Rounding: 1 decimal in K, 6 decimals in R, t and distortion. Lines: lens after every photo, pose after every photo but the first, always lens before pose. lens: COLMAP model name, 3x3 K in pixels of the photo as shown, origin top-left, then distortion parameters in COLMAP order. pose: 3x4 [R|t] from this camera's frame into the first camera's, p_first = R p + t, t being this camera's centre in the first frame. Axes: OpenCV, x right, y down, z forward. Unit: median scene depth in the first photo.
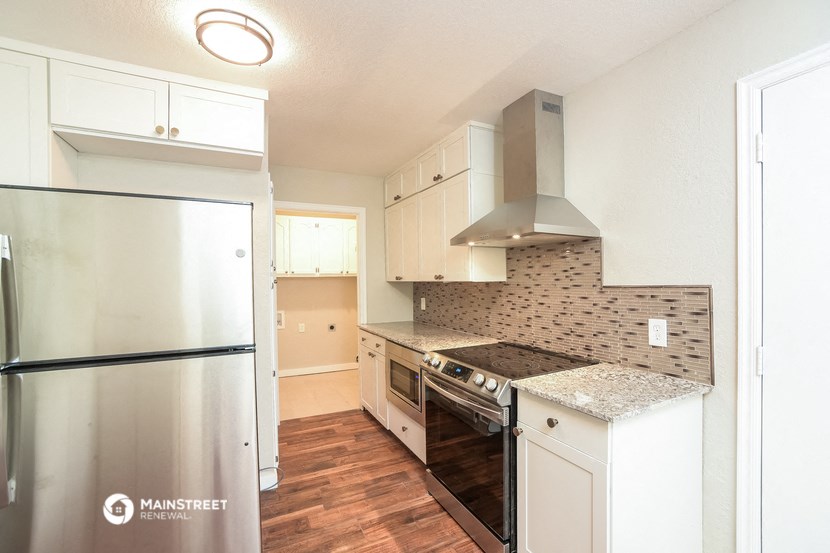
lens RADIAL K [[359.1, 0, 412.6], [0, 359.1, 280.3], [0, 0, 1]] dist [-0.000455, 0.000473]
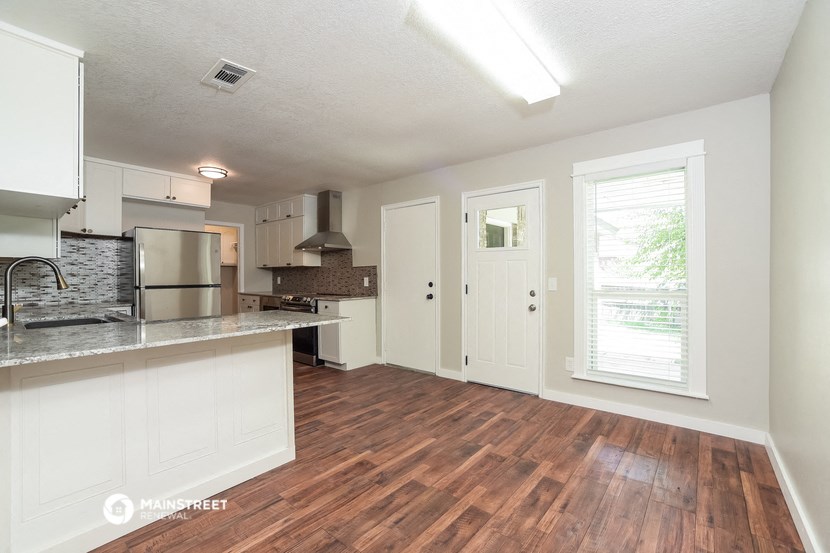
lens RADIAL K [[359.1, 0, 399.7], [0, 359.1, 278.6], [0, 0, 1]] dist [-0.000455, 0.000473]
pose [[0.926720, 0.004586, 0.375725, -0.146407], [-0.006548, 0.999971, 0.003945, 0.082902], [-0.375696, -0.006116, 0.926723, -1.504823]]
